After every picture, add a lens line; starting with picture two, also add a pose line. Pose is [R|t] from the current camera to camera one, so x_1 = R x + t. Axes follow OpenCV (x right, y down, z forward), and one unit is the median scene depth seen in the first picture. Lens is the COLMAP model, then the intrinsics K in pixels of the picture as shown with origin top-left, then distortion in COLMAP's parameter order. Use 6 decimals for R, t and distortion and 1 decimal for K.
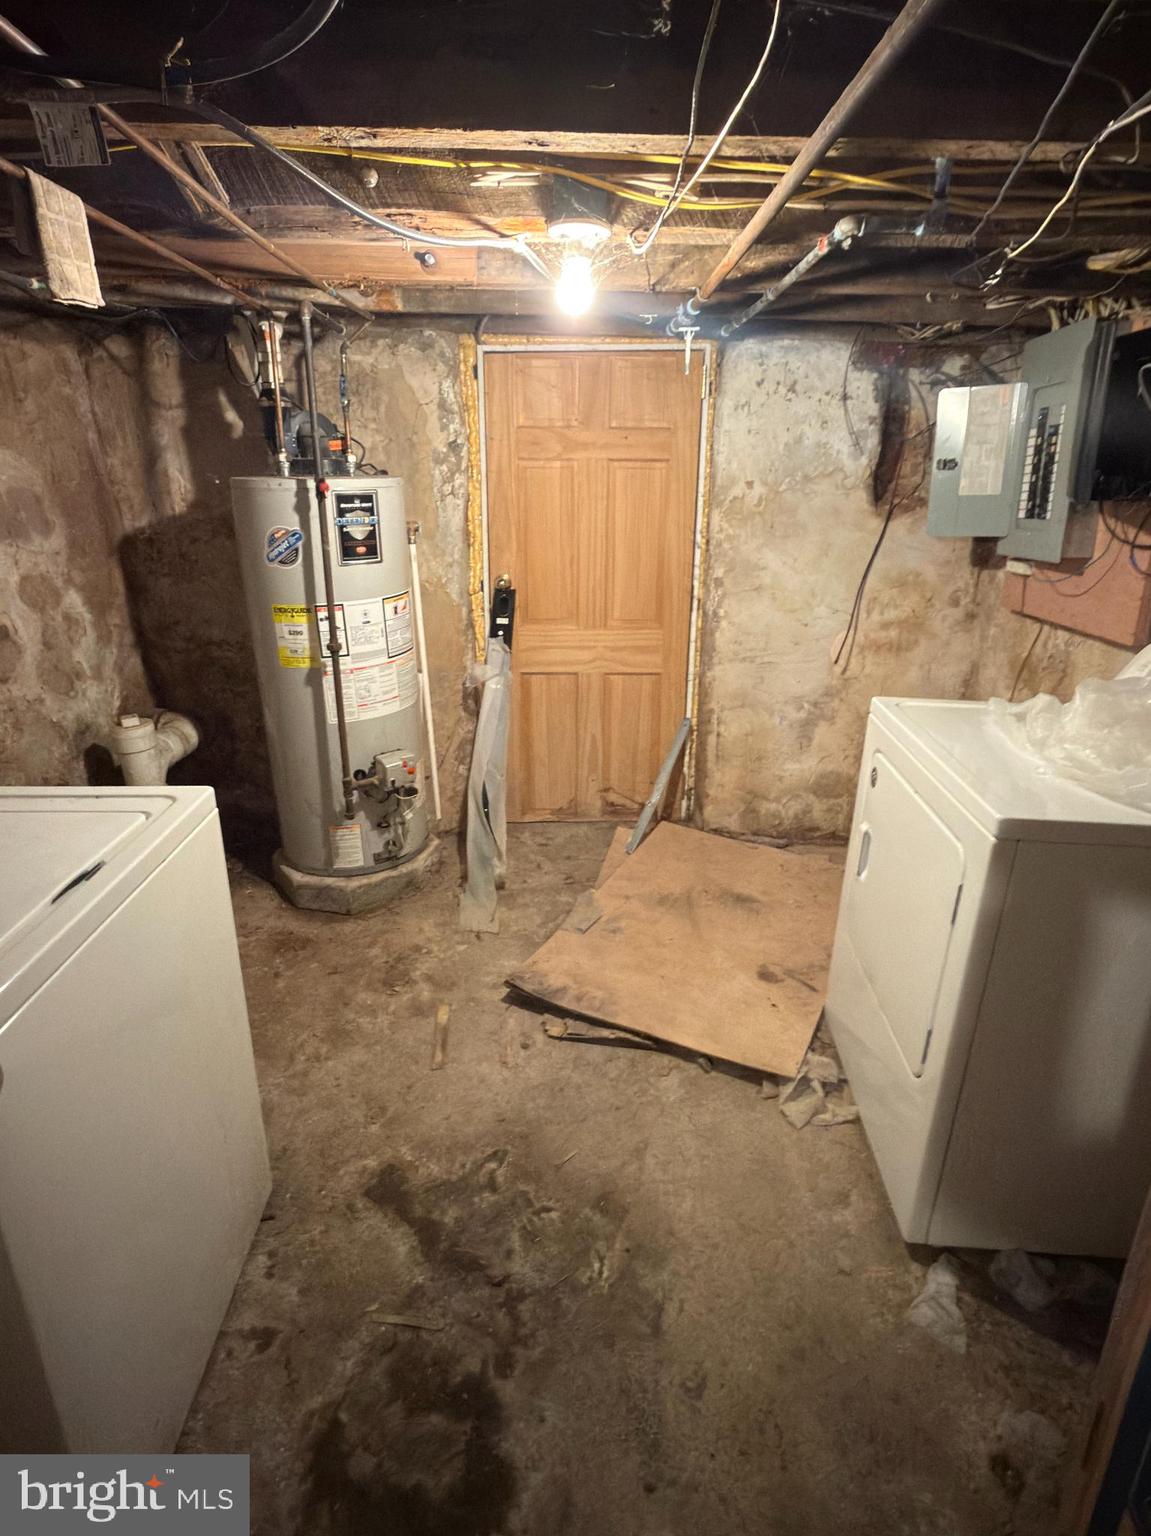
lens RADIAL K [[815.5, 0, 575.5], [0, 815.5, 768.0], [0, 0, 1]] dist [-0.000524, 0.000236]
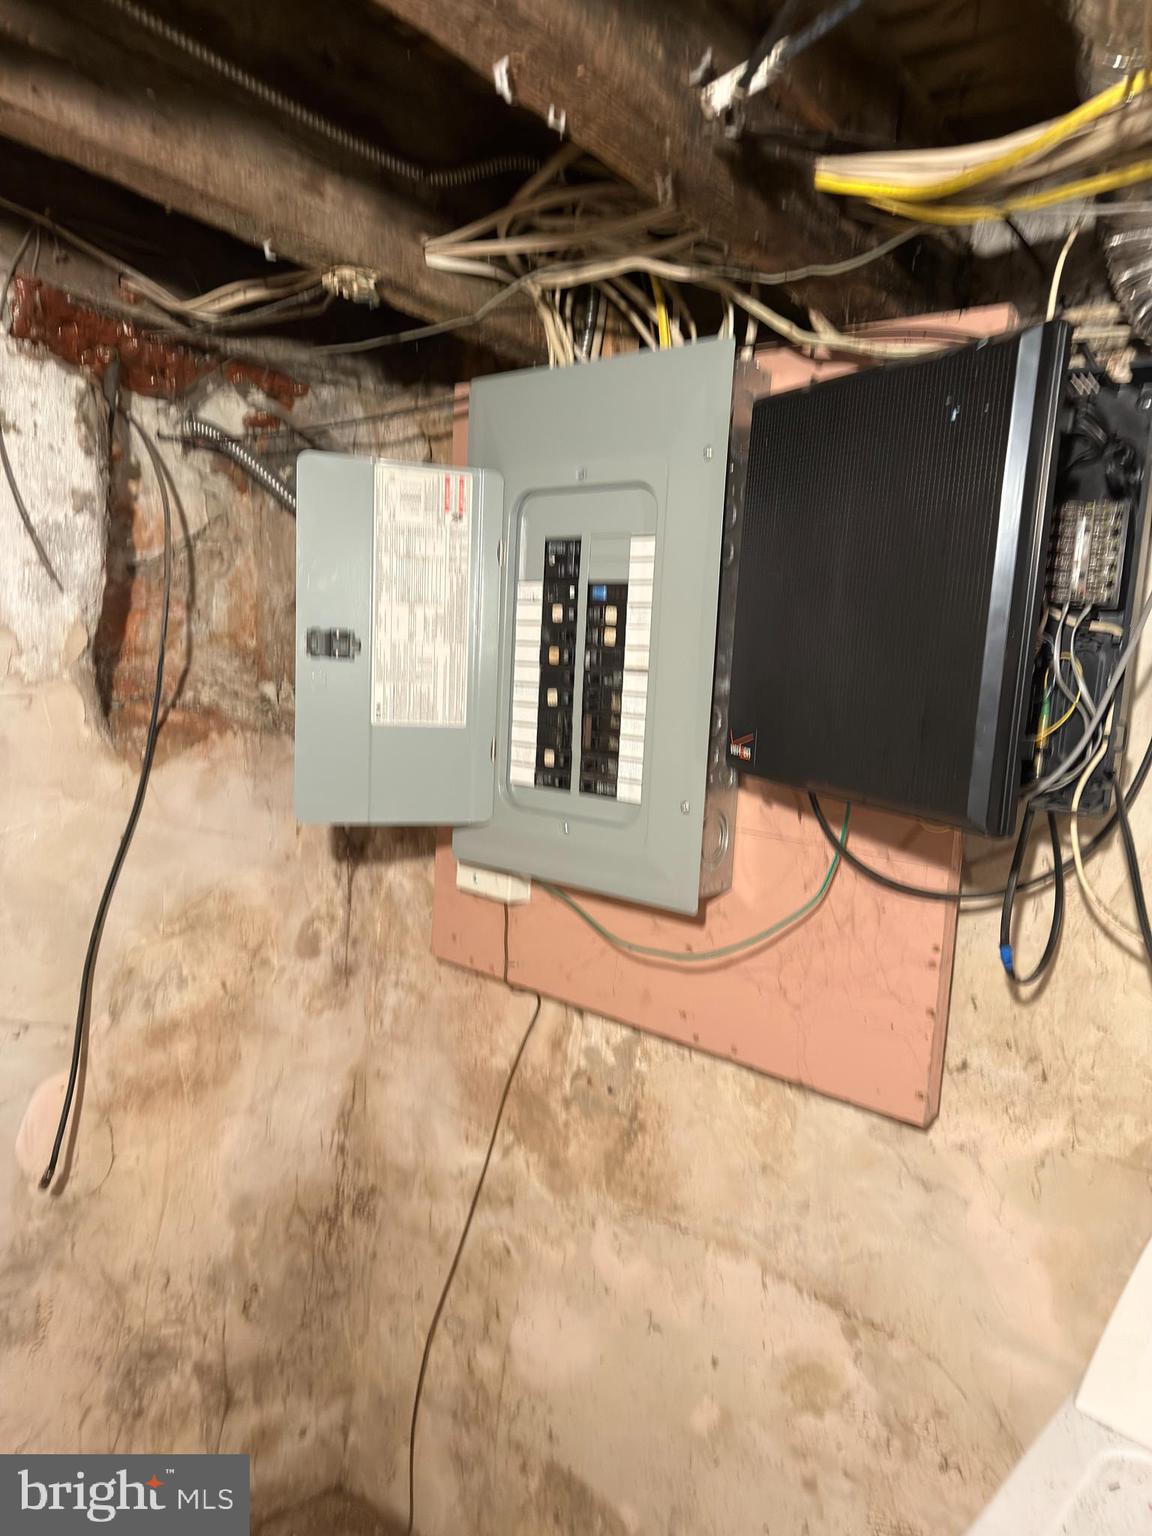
lens RADIAL K [[1068.2, 0, 577.9], [0, 1068.2, 760.6], [0, 0, 1]] dist [0.003139, -0.002504]
pose [[0.592308, -0.034402, 0.804977, 0.110087], [0.189238, 0.977080, -0.097486, -0.223662], [-0.783173, 0.210074, 0.585242, 0.566154]]
